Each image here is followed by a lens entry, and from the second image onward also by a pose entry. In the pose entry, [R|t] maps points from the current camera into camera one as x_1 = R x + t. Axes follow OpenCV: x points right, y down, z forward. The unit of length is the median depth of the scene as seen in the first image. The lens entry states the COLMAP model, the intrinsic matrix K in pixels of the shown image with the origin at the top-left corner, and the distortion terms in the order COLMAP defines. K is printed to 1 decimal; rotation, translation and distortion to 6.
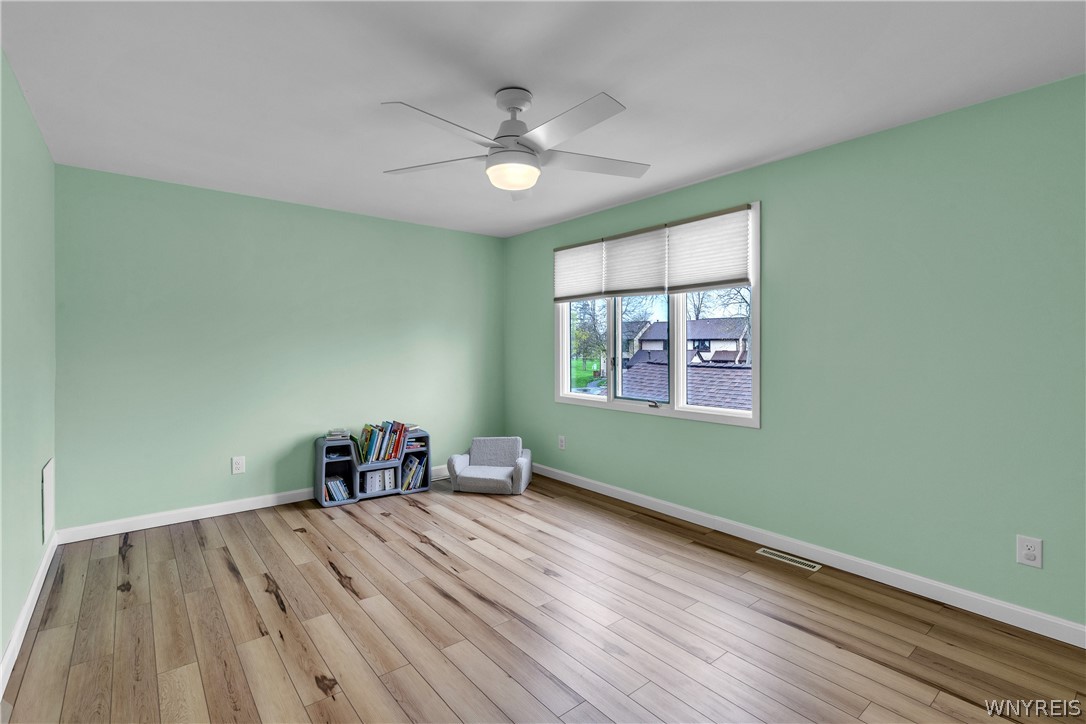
lens RADIAL K [[505.1, 0, 542.7], [0, 505.1, 342.6], [0, 0, 1]] dist [0.003797, -0.000341]
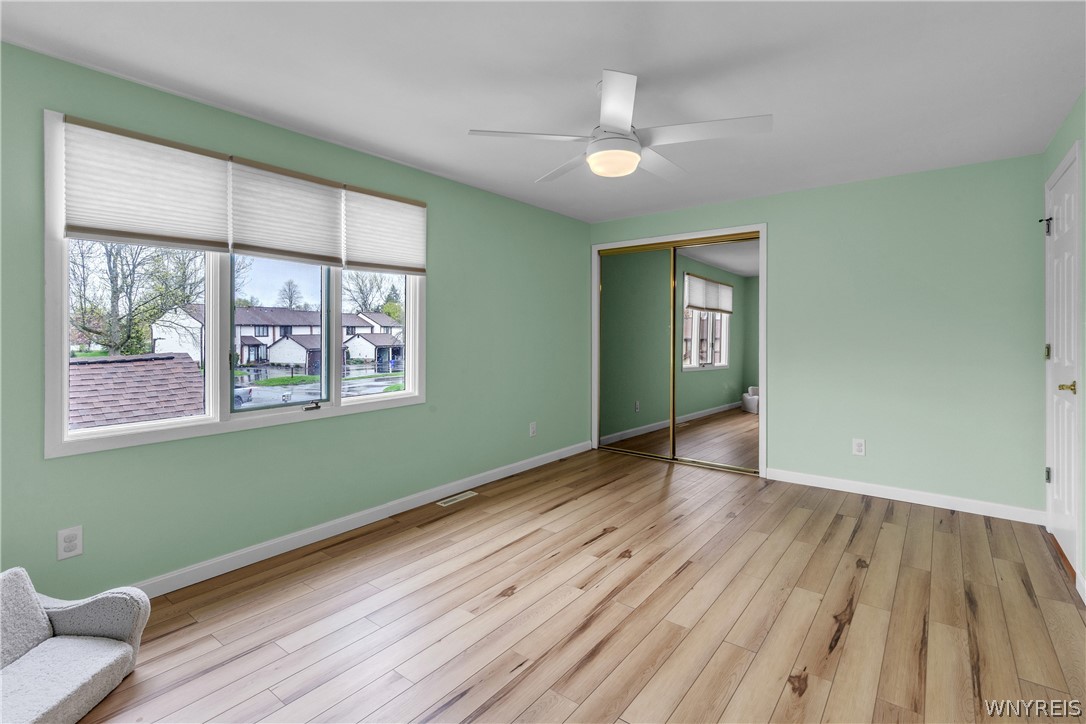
lens RADIAL K [[511.6, 0, 541.4], [0, 511.6, 326.9], [0, 0, 1]] dist [0.008290, -0.000989]
pose [[-0.224736, 0.004735, 0.974408, -0.796541], [-0.004946, 0.999970, -0.006000, 0.005070], [-0.974407, -0.006168, -0.224705, 1.064160]]
